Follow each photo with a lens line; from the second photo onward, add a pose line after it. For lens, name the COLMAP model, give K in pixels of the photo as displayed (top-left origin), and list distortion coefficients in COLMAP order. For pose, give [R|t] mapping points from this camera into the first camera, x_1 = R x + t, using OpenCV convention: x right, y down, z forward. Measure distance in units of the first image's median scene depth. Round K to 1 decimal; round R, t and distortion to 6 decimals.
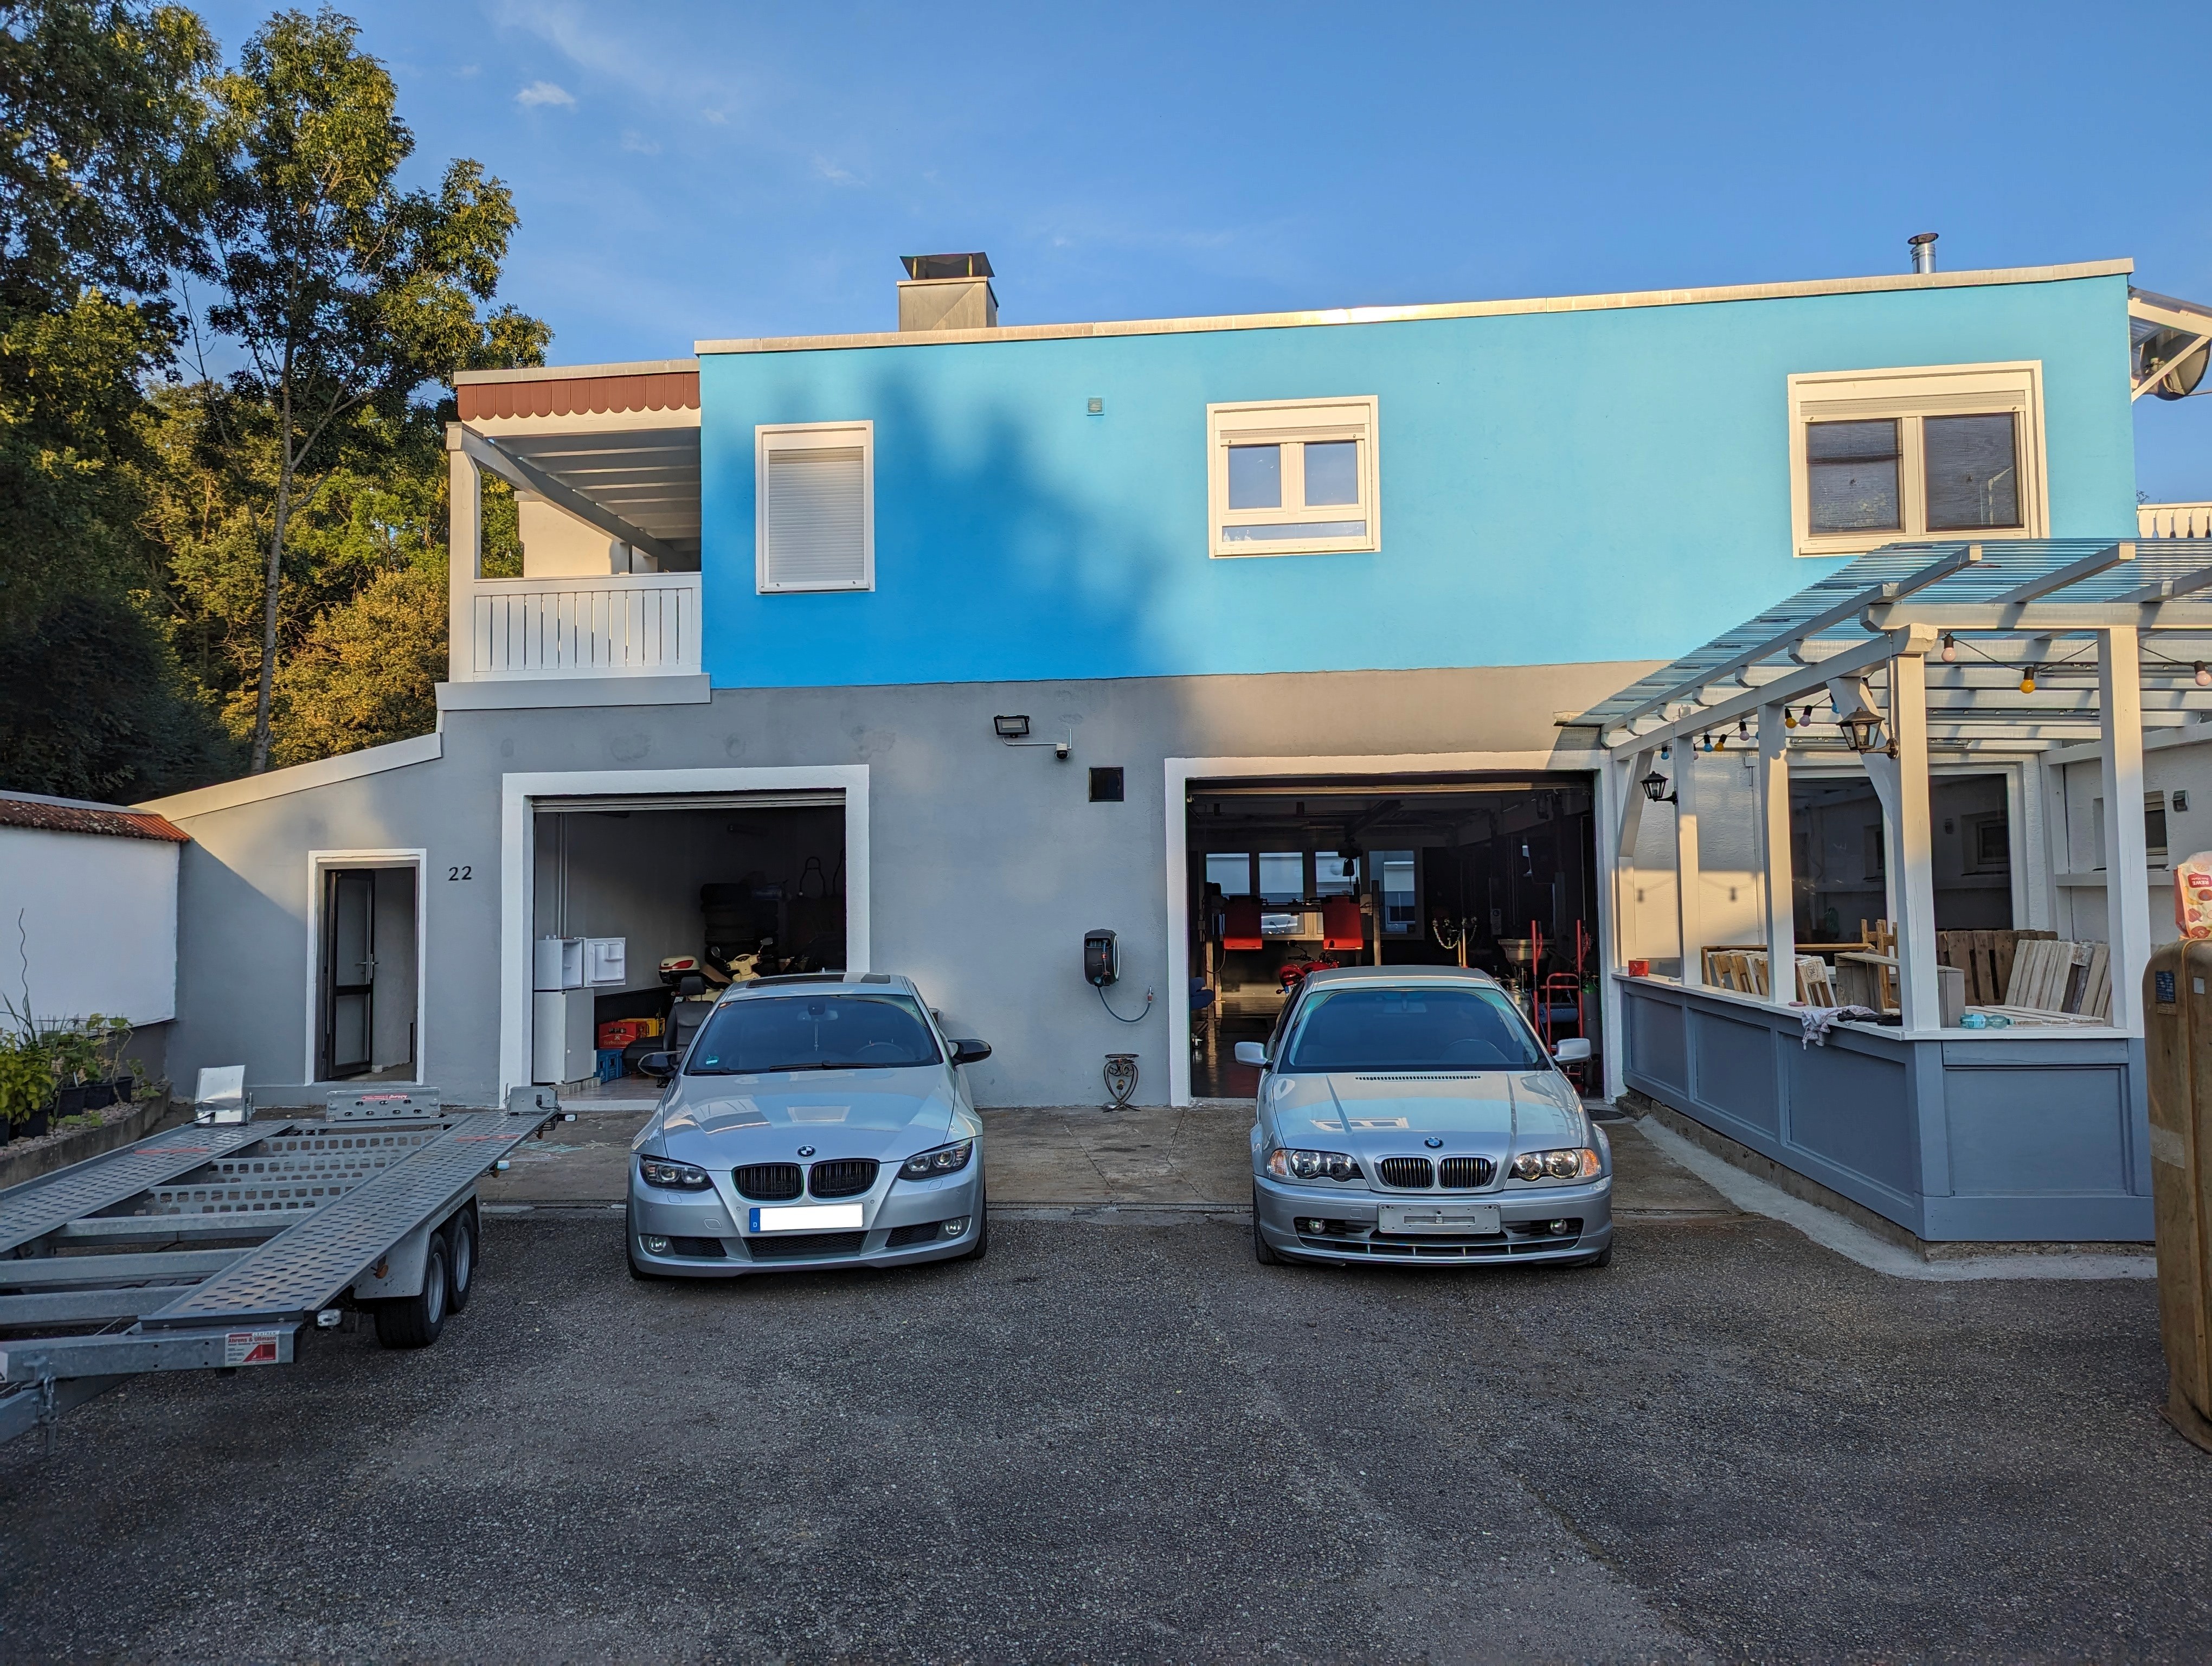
lens RADIAL K [[1538.2, 0, 1100.9], [0, 1538.2, 825.7], [0, 0, 1]] dist [0.041468, -0.001707]
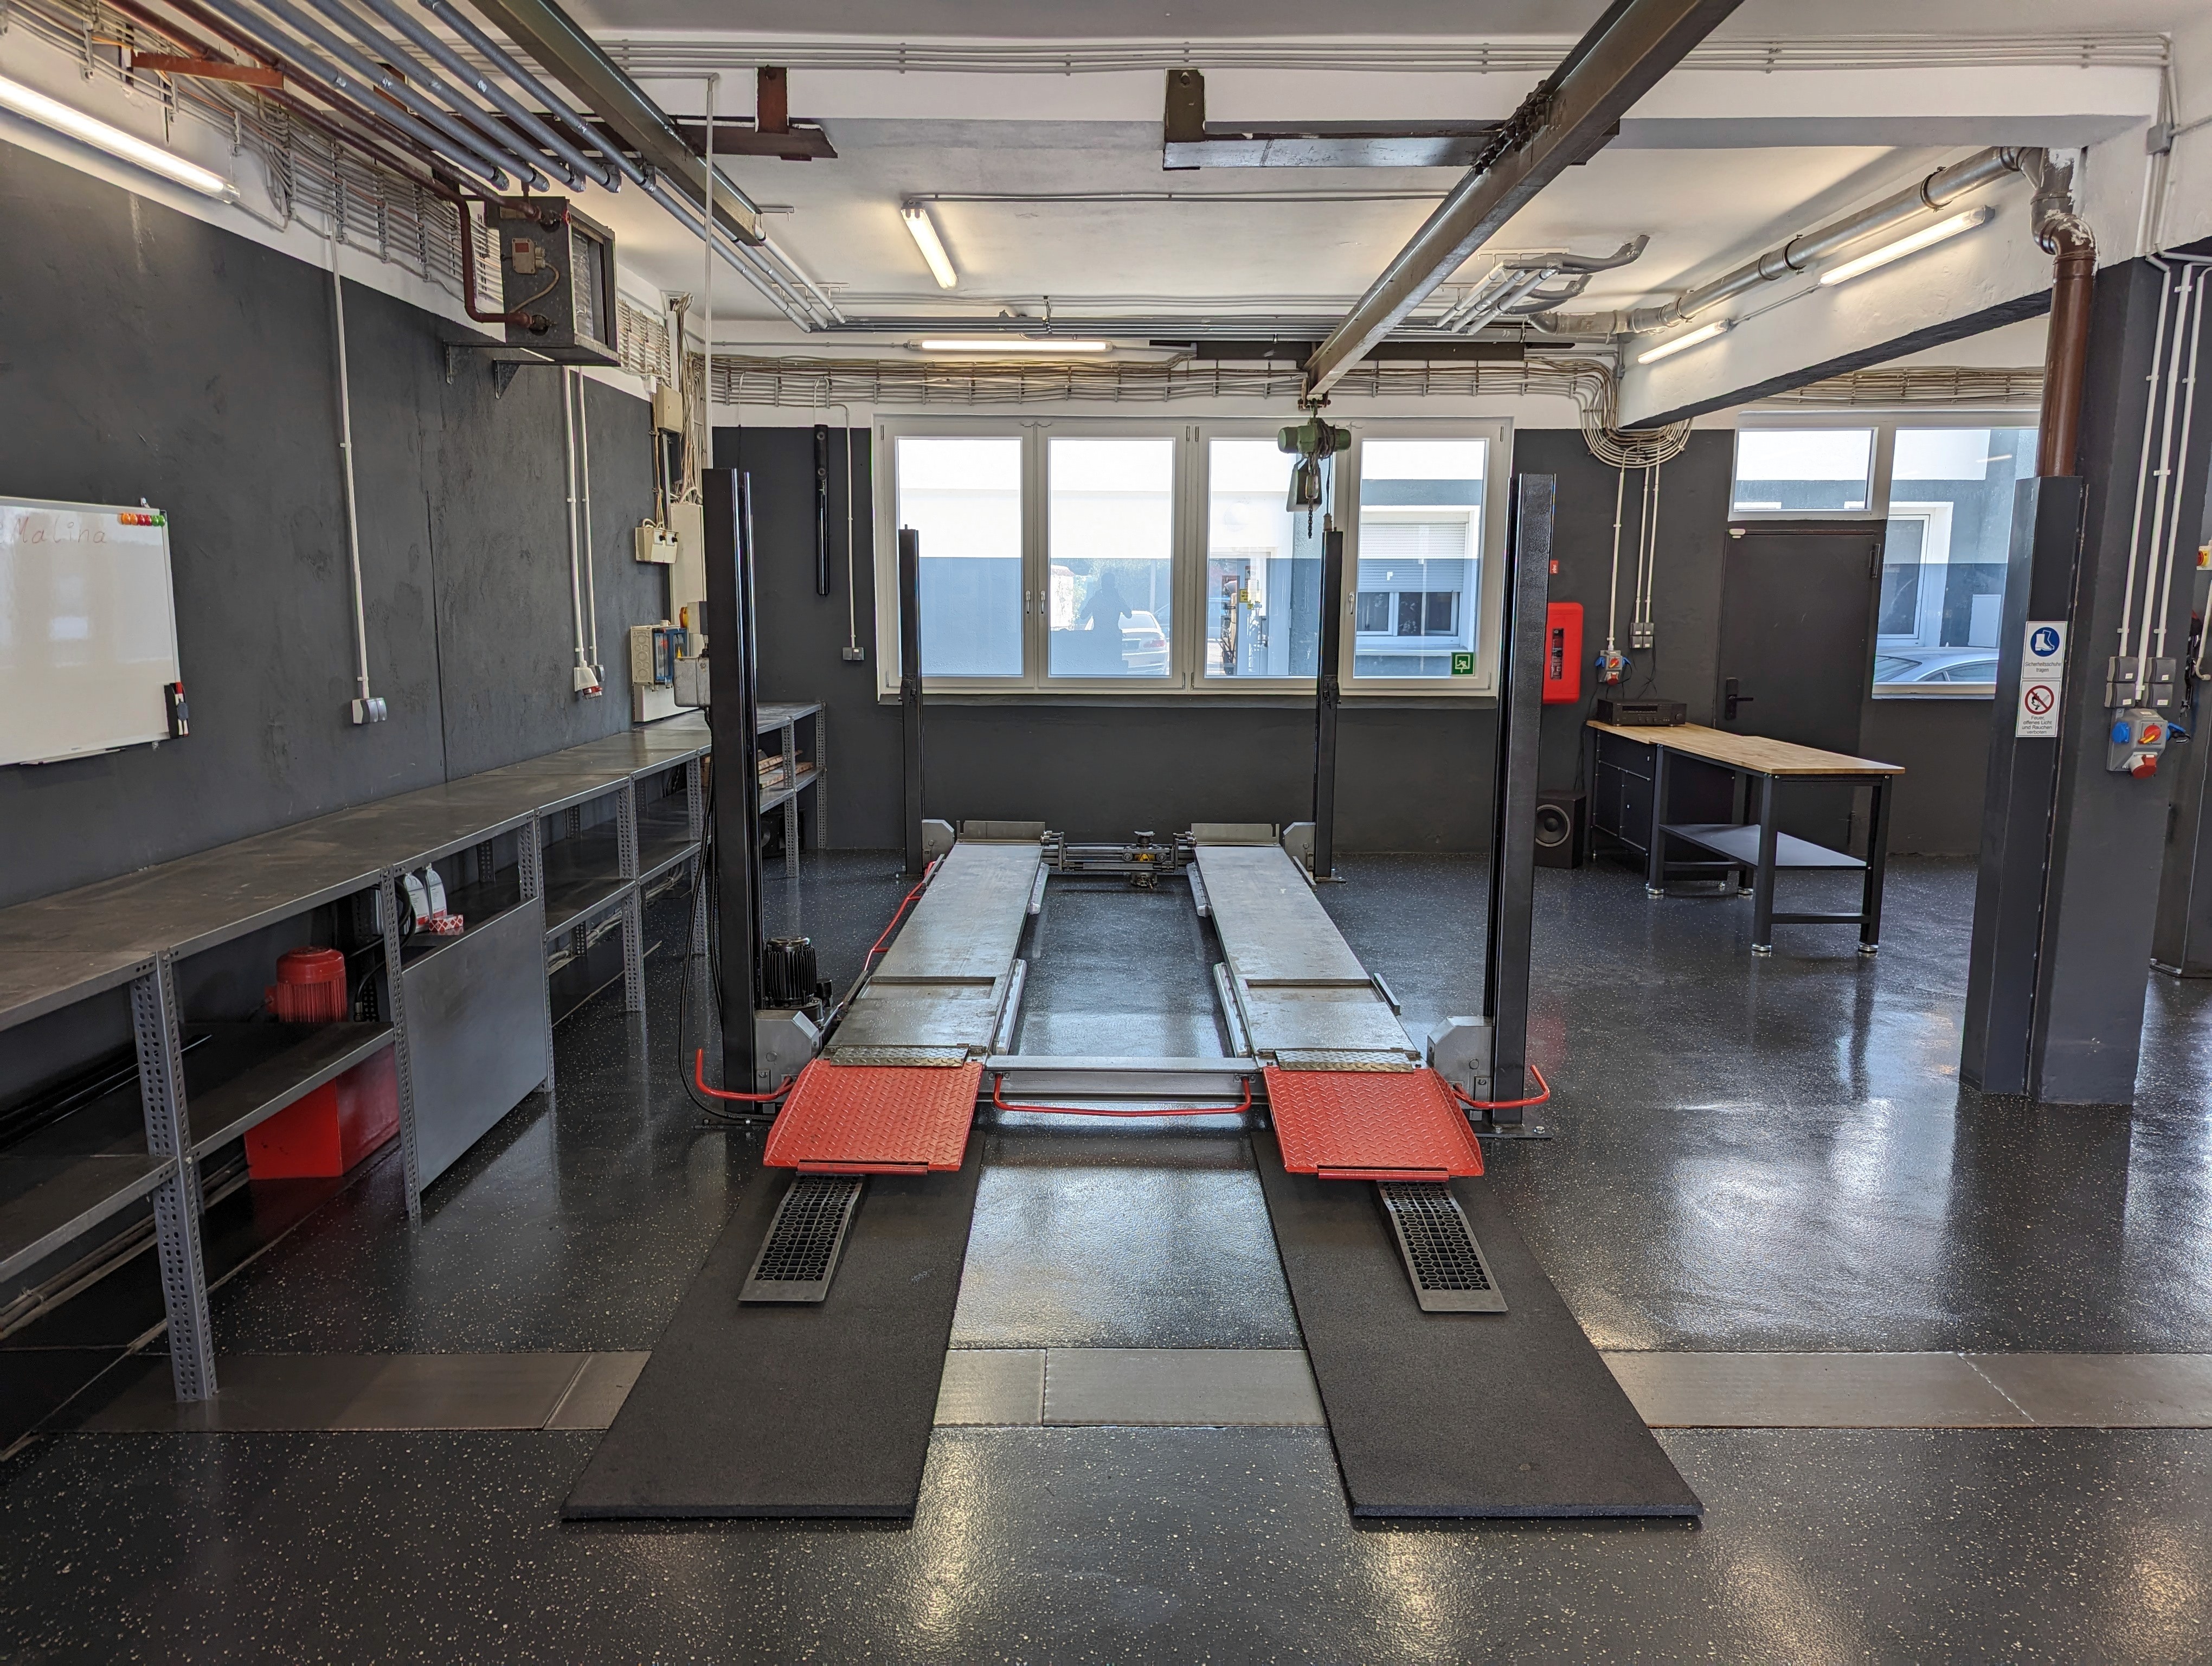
lens RADIAL K [[1550.3, 0, 1098.7], [0, 1550.3, 844.3], [0, 0, 1]] dist [0.048217, -0.039201]
pose [[0.995828, 0.002508, 0.091221, 0.277066], [-0.021533, 0.977852, 0.208185, 0.112941], [-0.088678, -0.209280, 0.973826, 2.142851]]
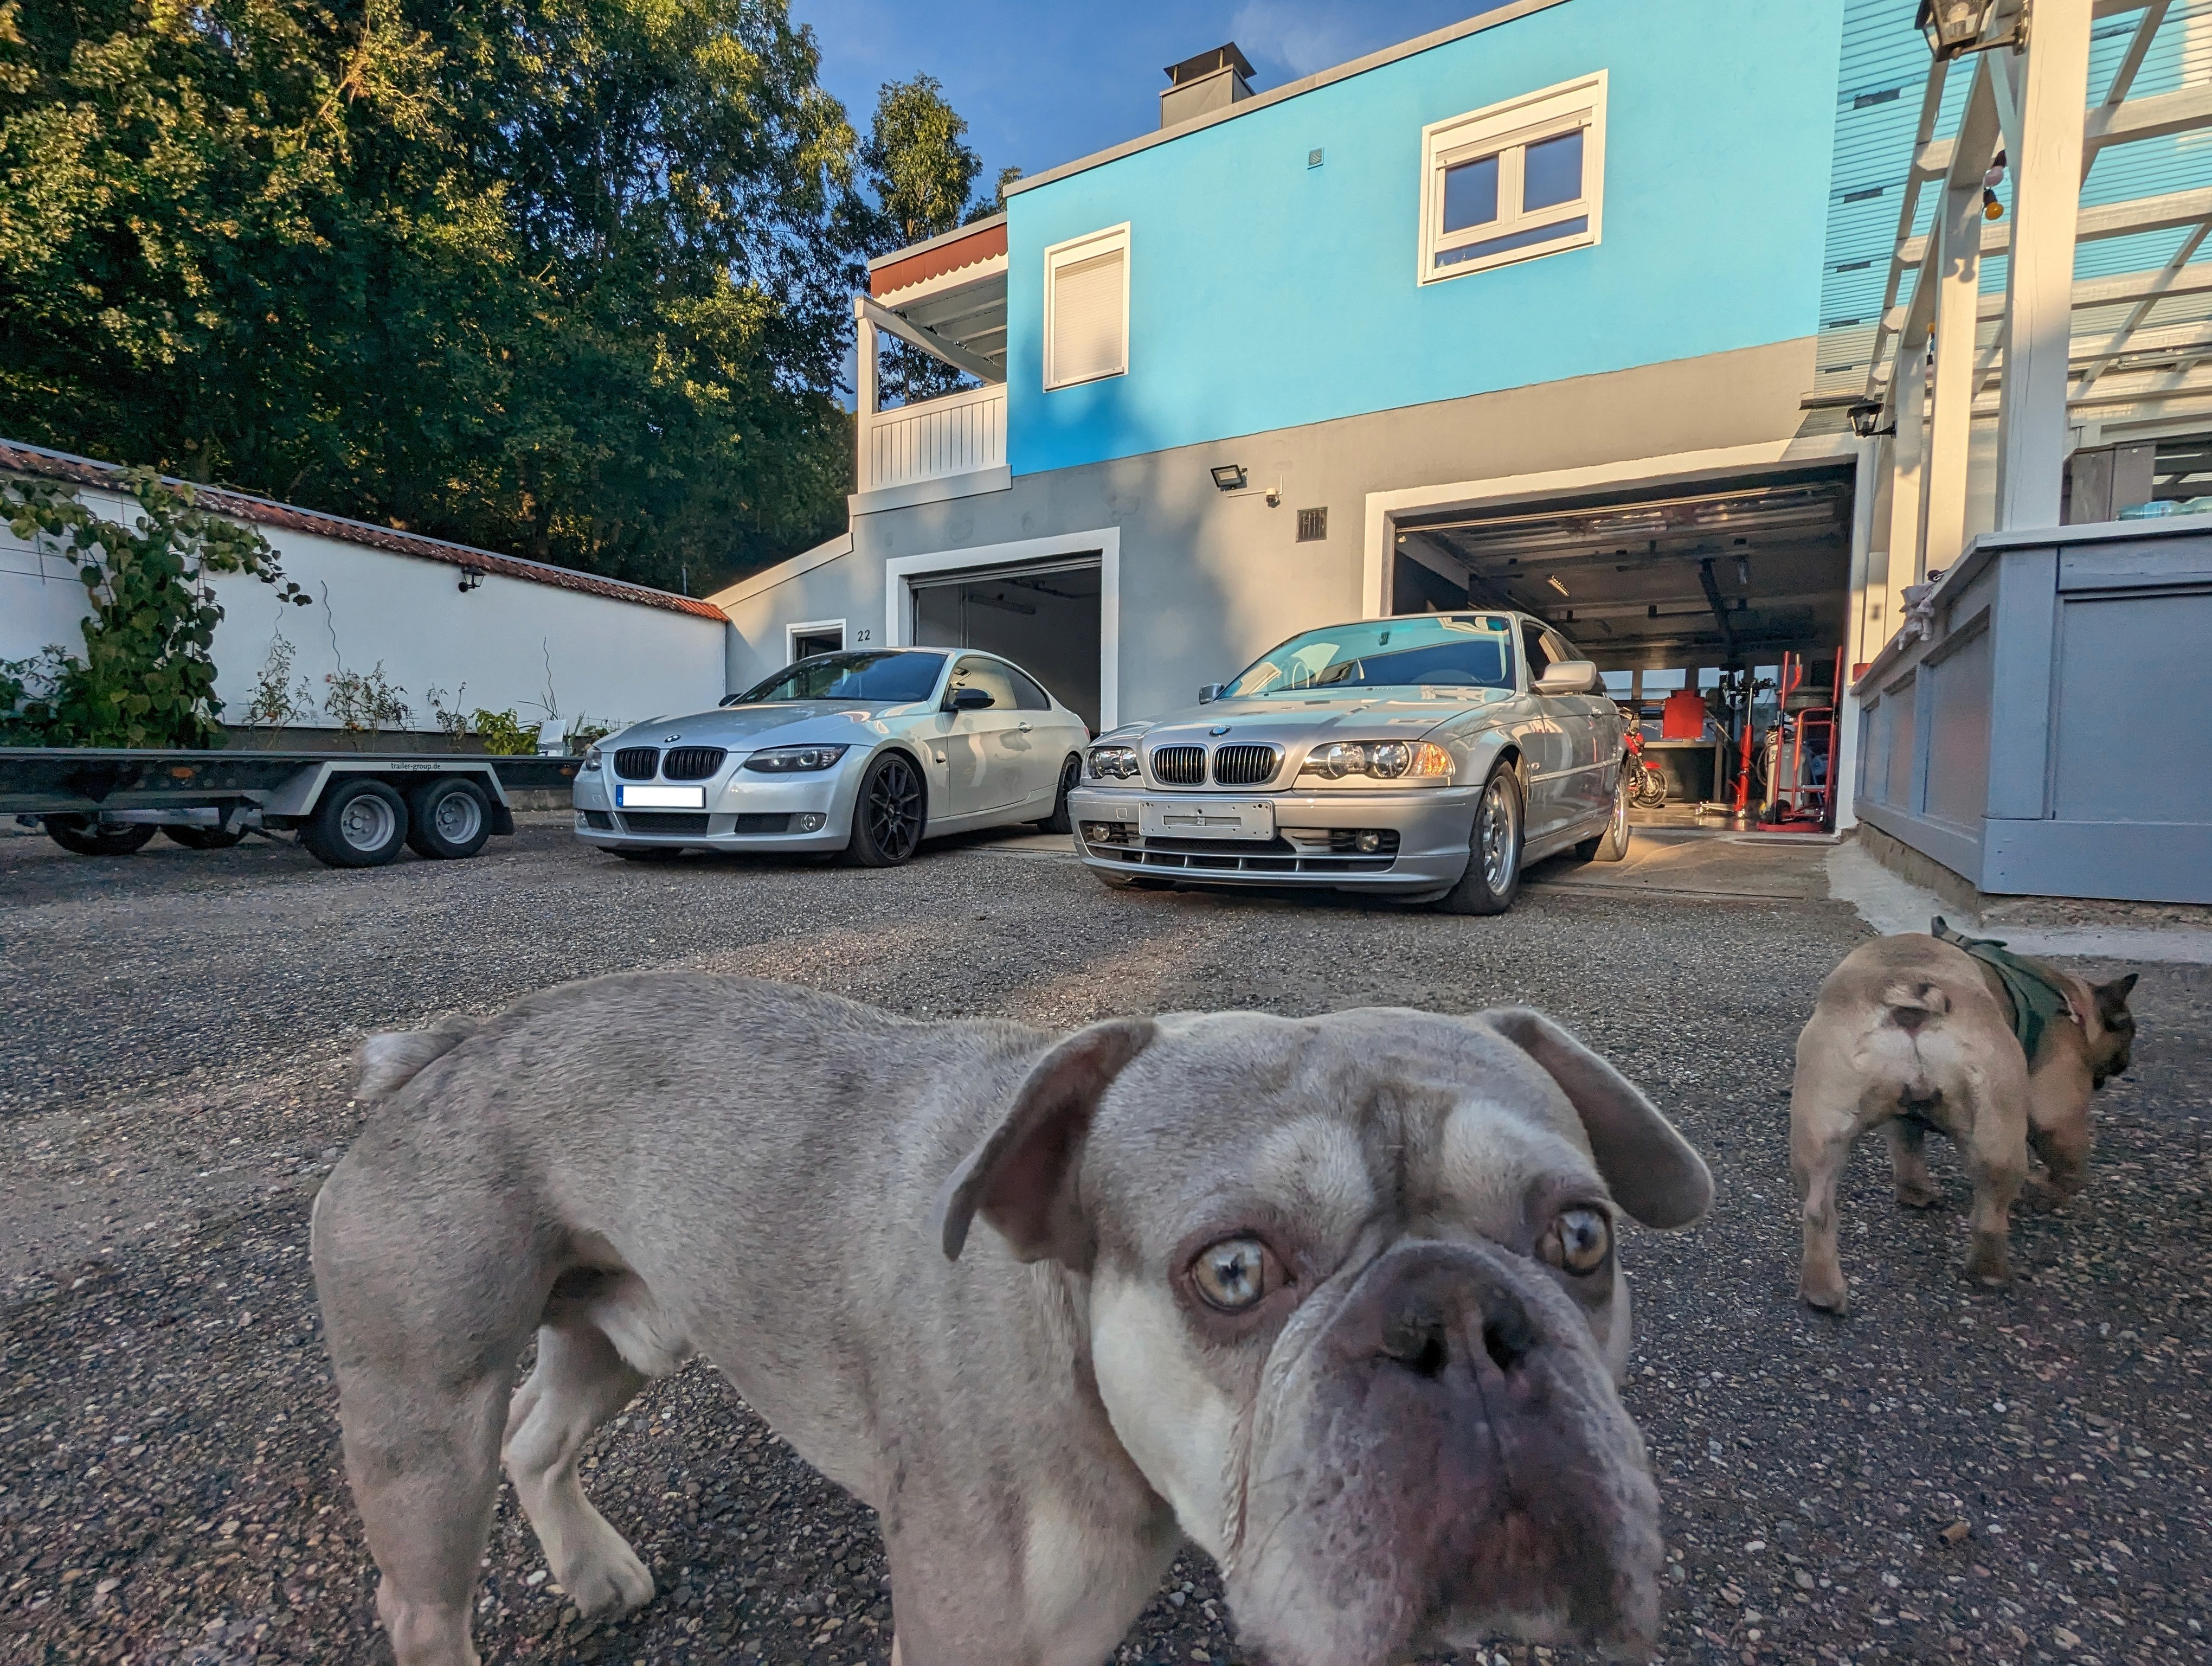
lens RADIAL K [[1051.5, 0, 1106.0], [0, 1051.5, 833.0], [0, 0, 1]] dist [-0.005003, -0.000311]
pose [[0.893243, 0.050414, -0.446739, 0.340090], [0.000588, 0.993561, 0.113299, 0.165373], [0.449575, -0.101466, 0.887461, 0.416814]]
